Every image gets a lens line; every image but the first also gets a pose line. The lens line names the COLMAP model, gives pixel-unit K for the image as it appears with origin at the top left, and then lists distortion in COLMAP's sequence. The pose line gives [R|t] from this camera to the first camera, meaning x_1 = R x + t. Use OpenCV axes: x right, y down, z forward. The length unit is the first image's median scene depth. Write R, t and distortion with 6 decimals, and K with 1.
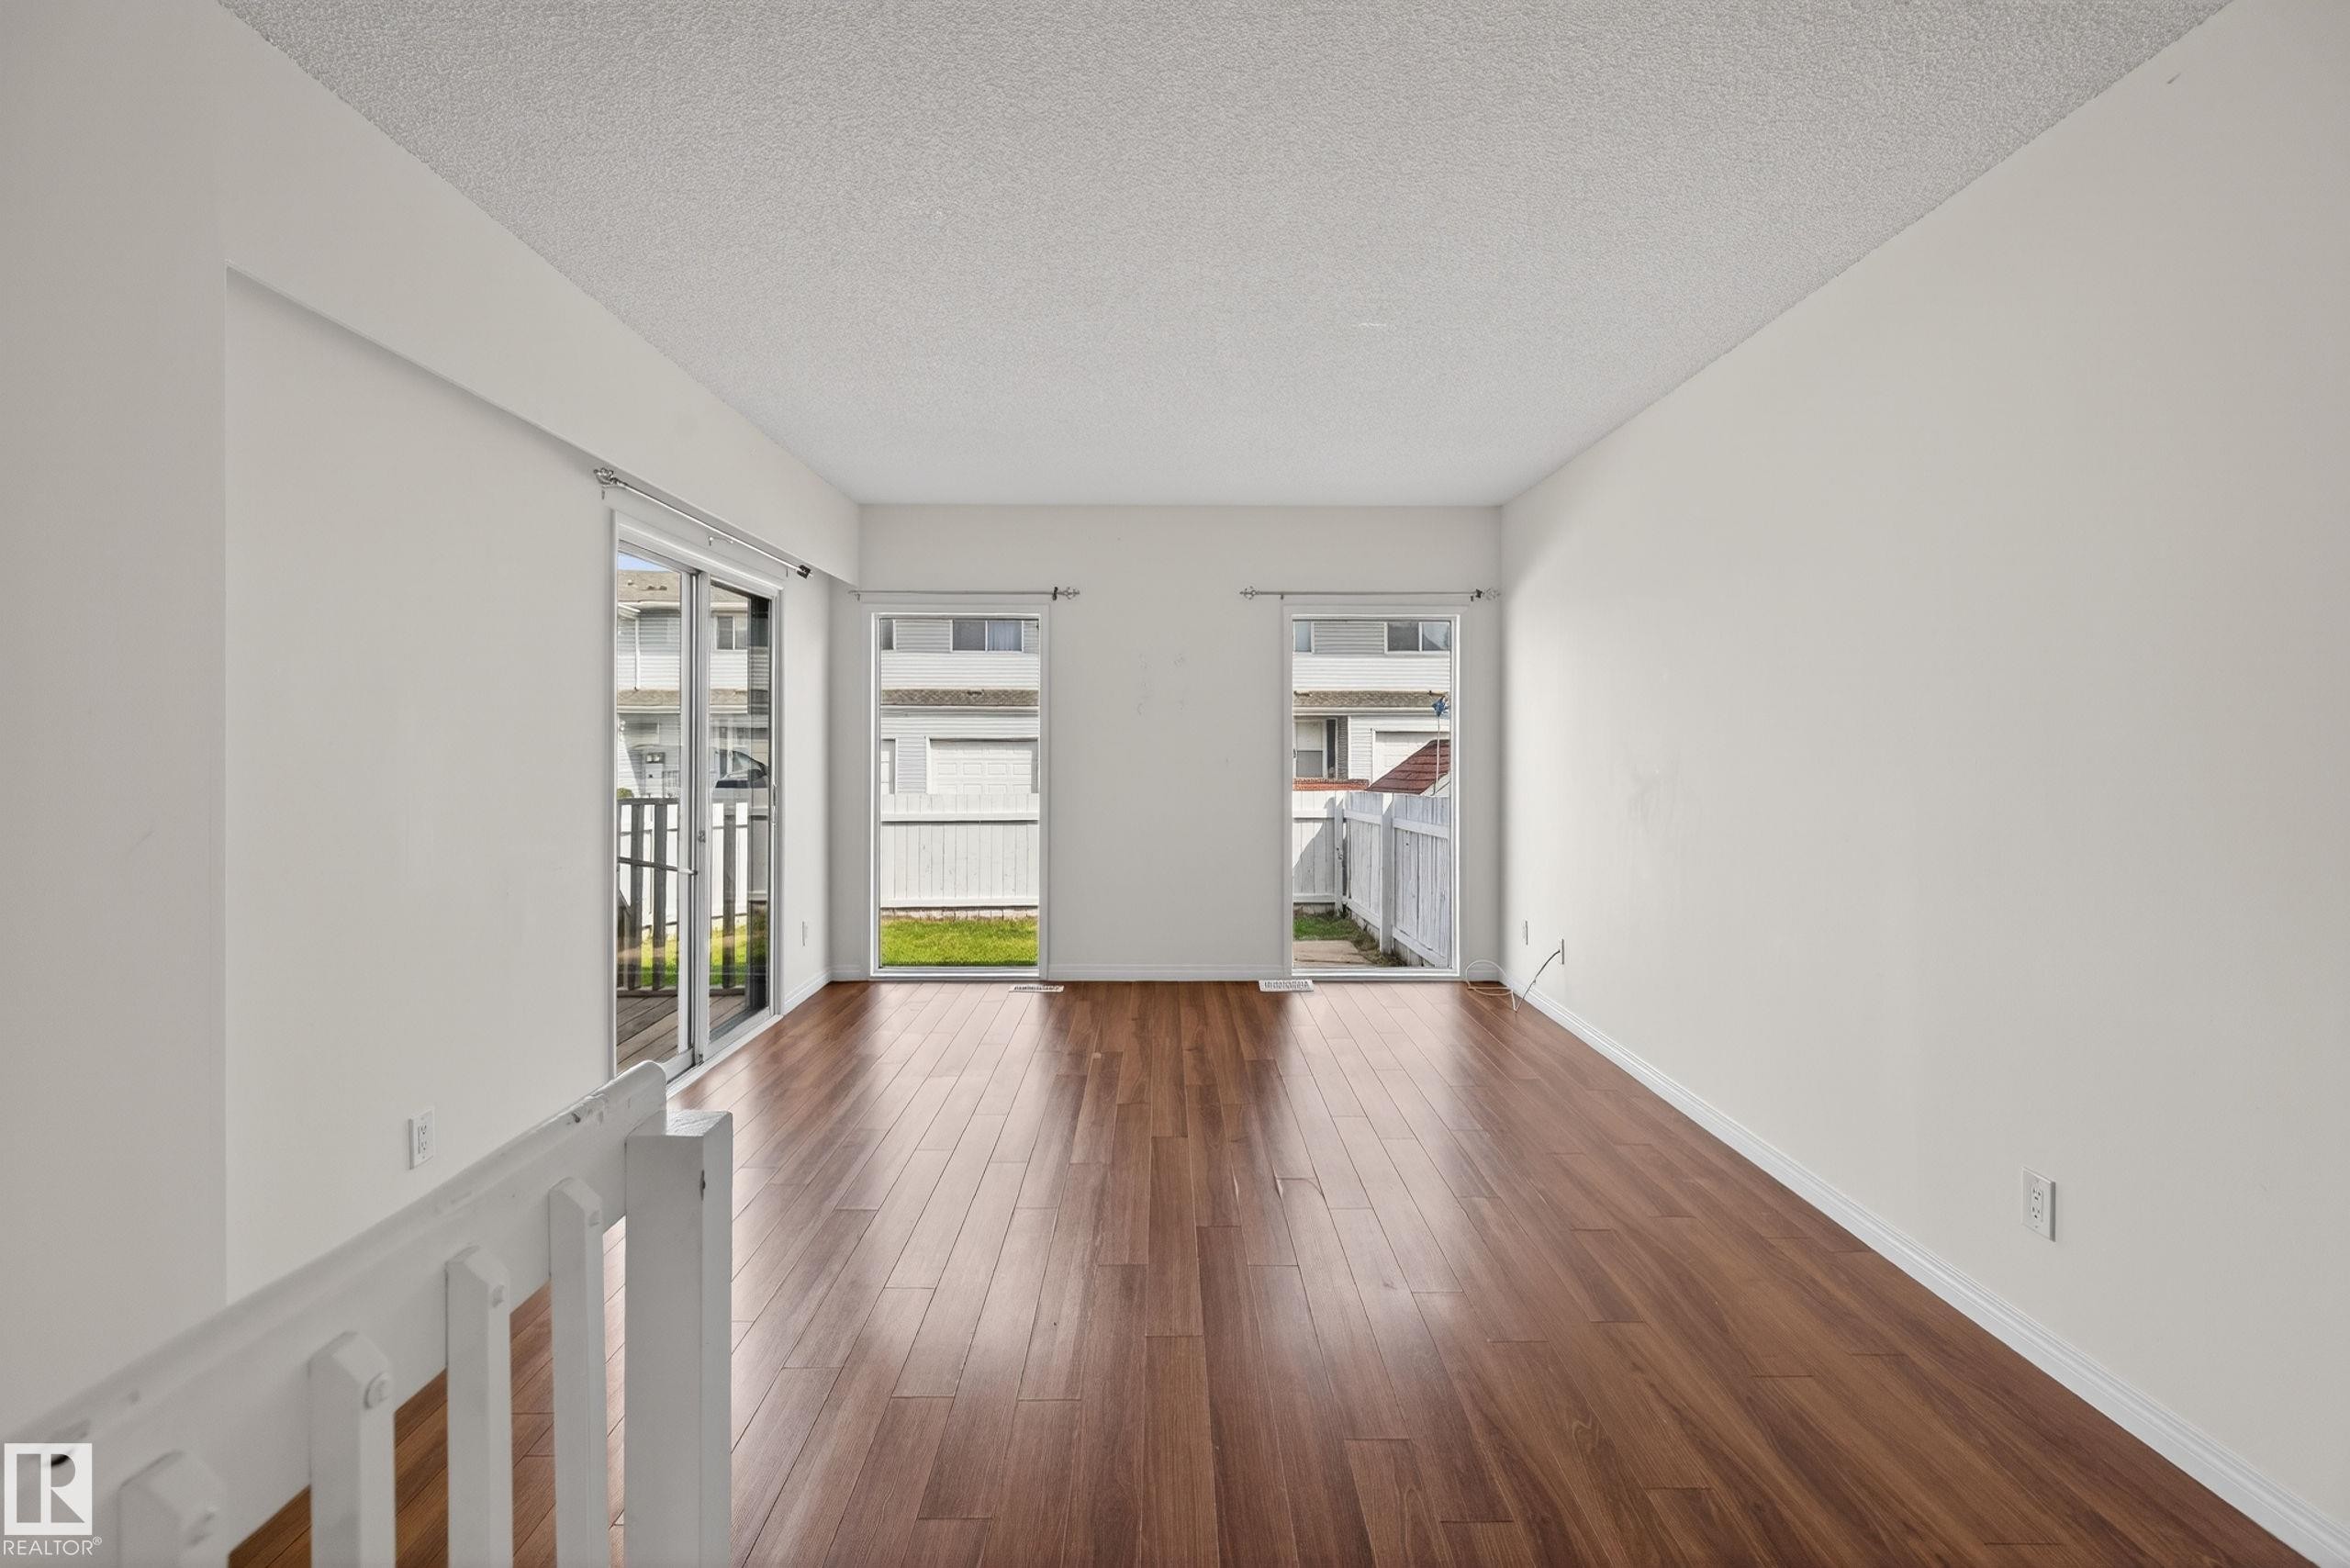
lens RADIAL K [[1093.2, 0, 1174.6], [0, 1093.2, 767.1], [0, 0, 1]] dist [0.001594, -0.001085]
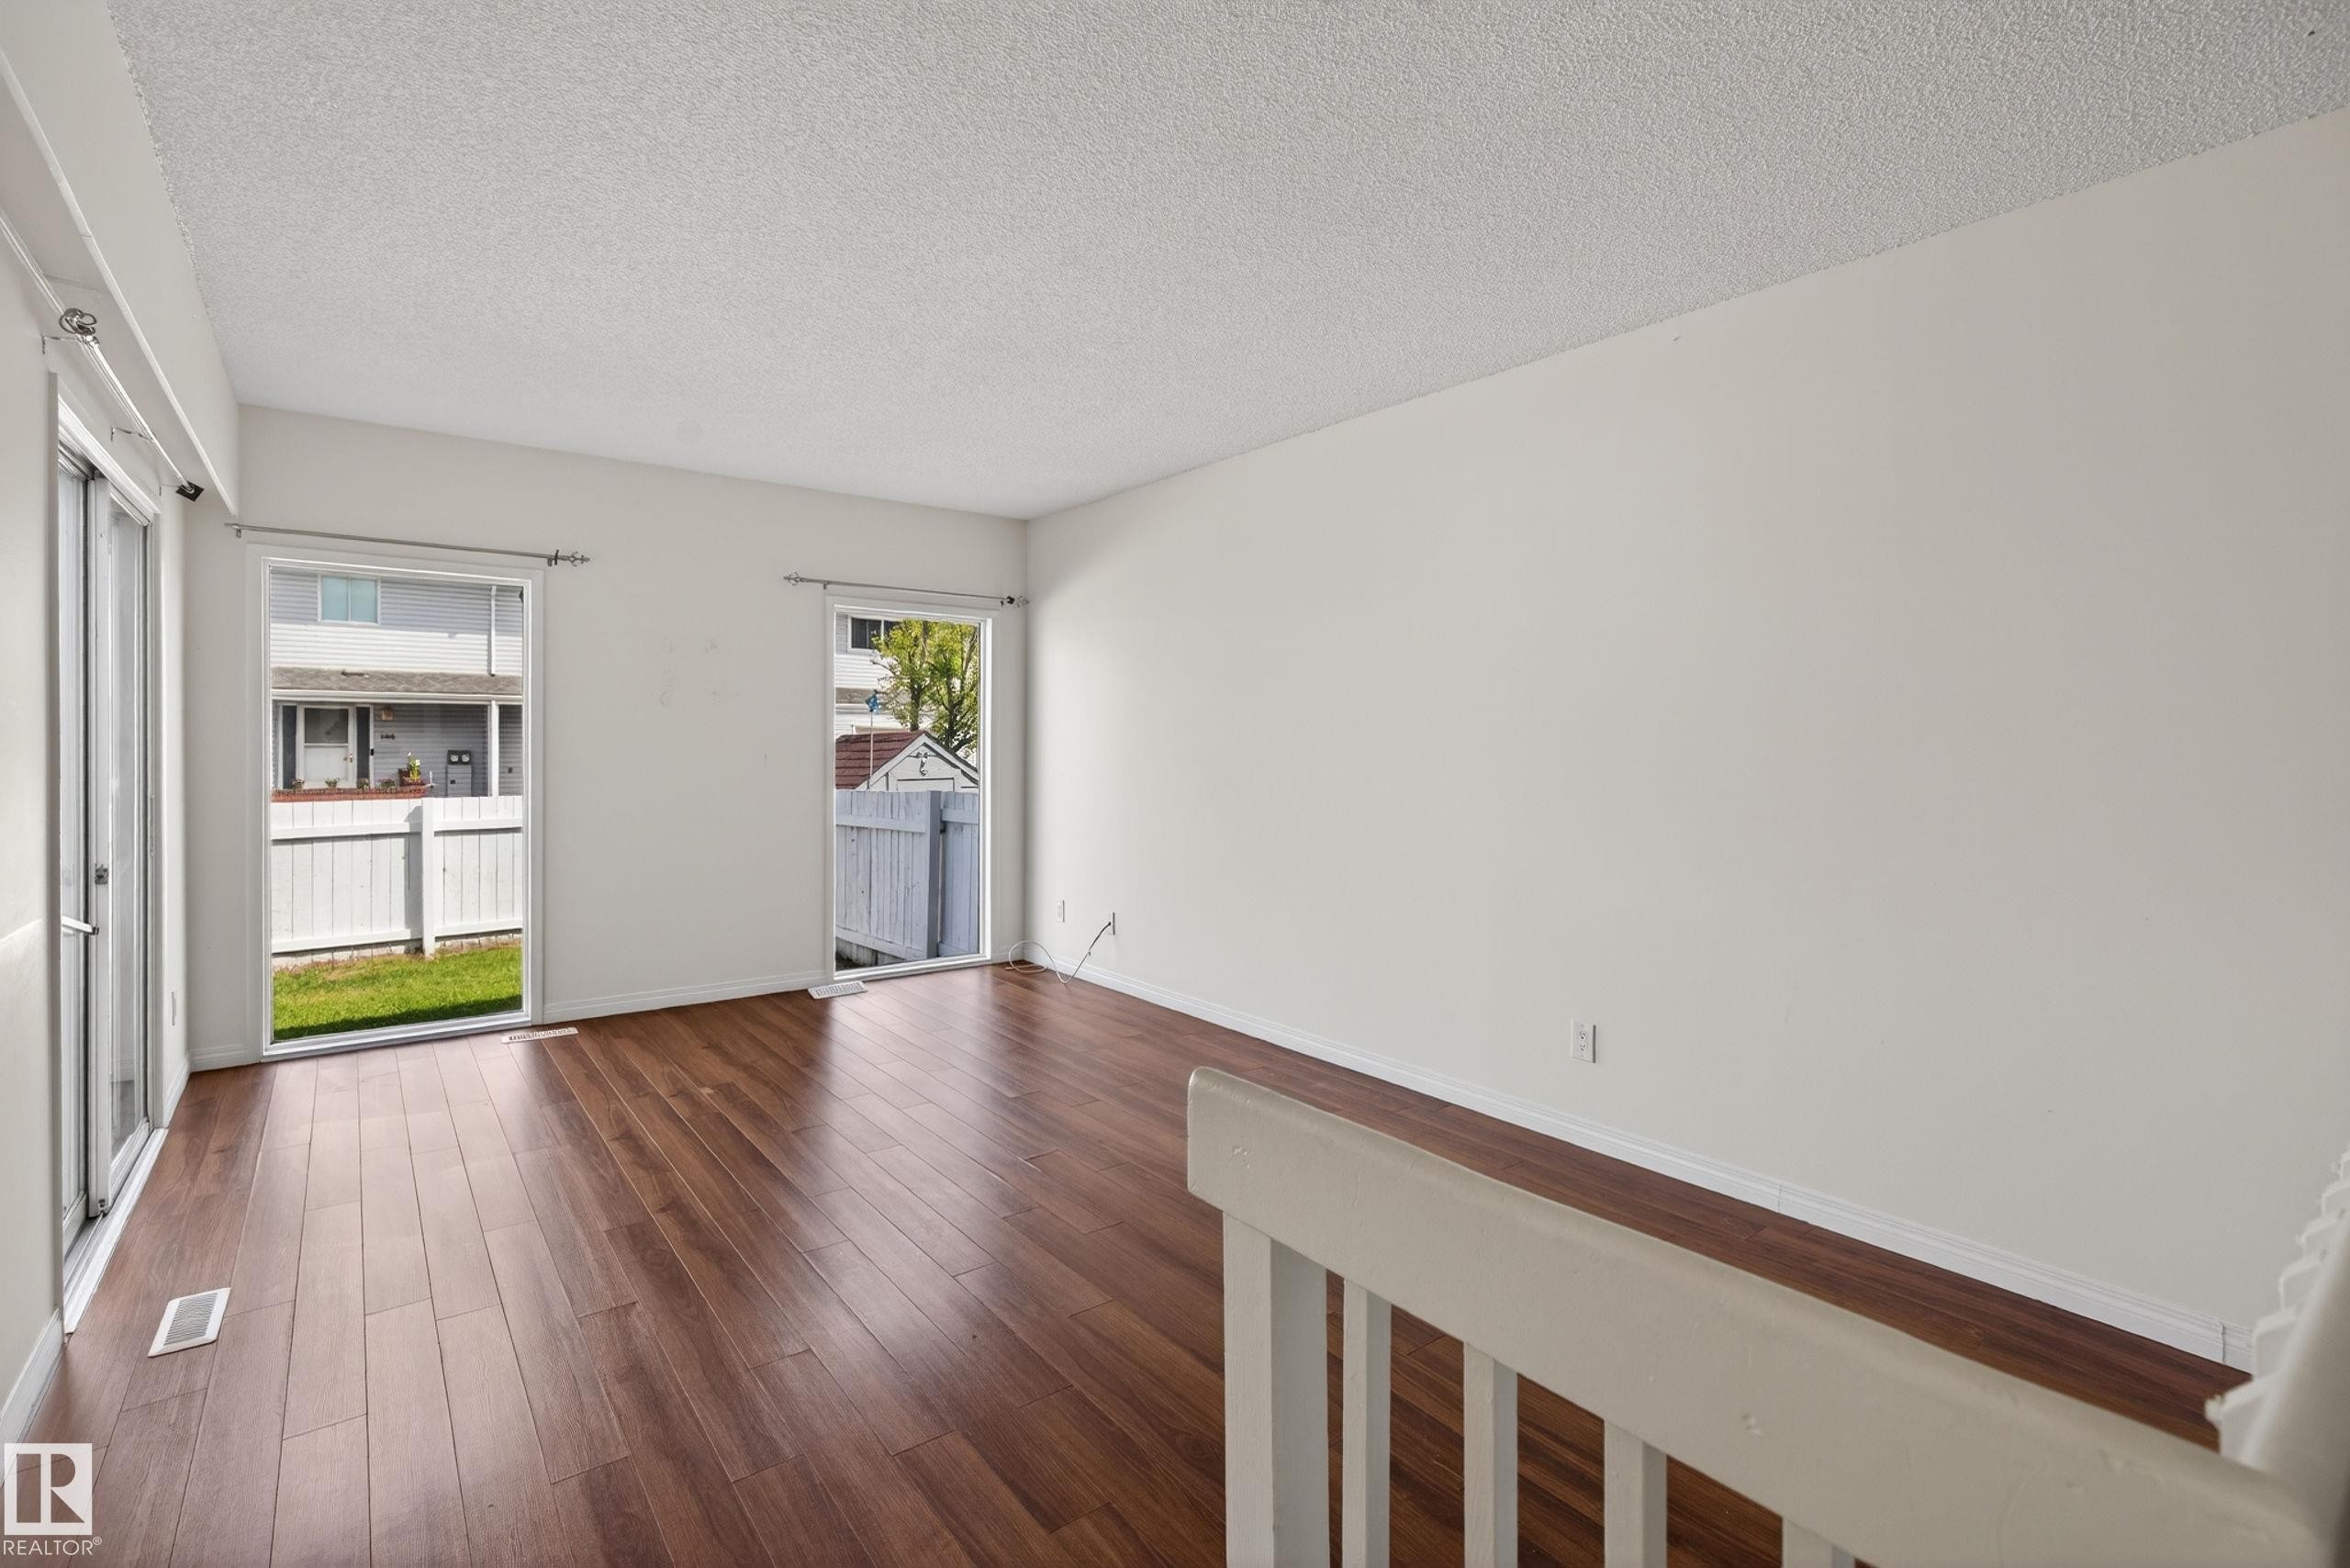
lens RADIAL K [[1093.2, 0, 1199.9], [0, 1093.2, 753.8], [0, 0, 1]] dist [0.001594, -0.001085]
pose [[0.796317, -0.003843, 0.604867, -0.221977], [0.008342, 0.999954, -0.004629, -0.000946], [-0.604822, 0.008732, 0.796313, 0.037965]]
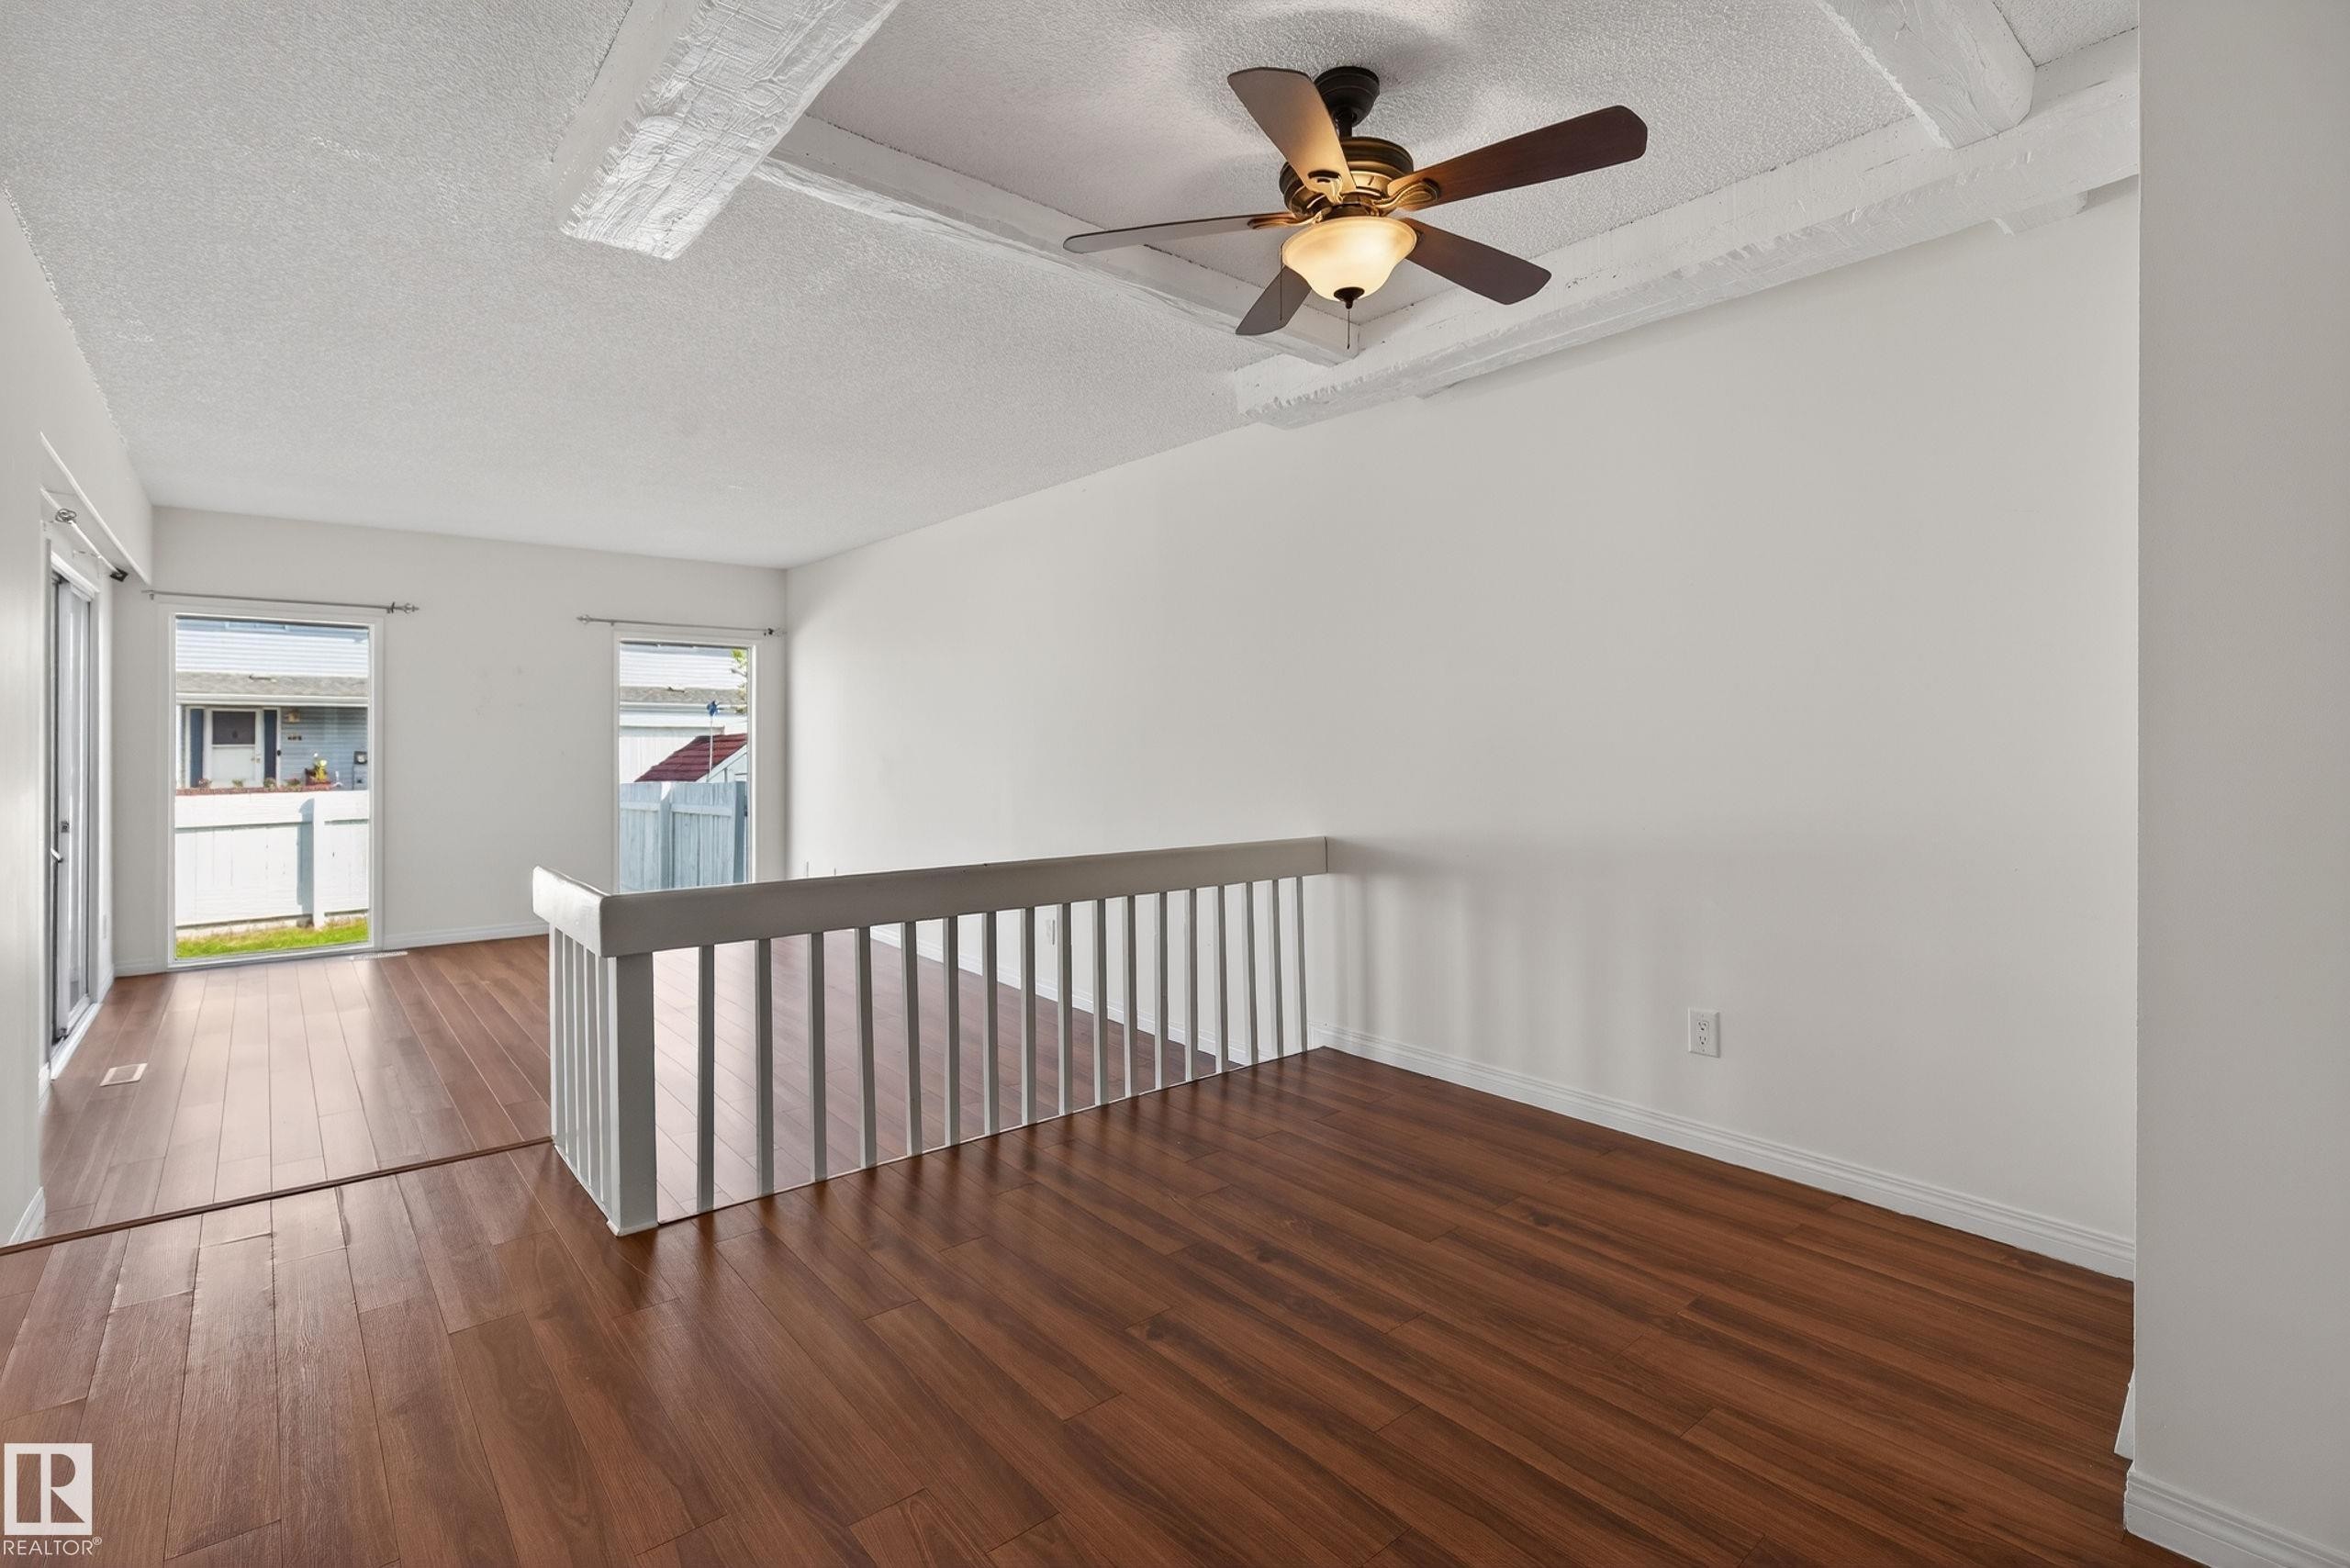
lens RADIAL K [[1093.2, 0, 1191.3], [0, 1093.2, 739.6], [0, 0, 1]] dist [0.001594, -0.001085]
pose [[0.770169, -0.000831, 0.637840, -0.194488], [0.013395, 0.999800, -0.014871, 0.006924], [-0.637700, 0.019997, 0.770025, -0.405441]]
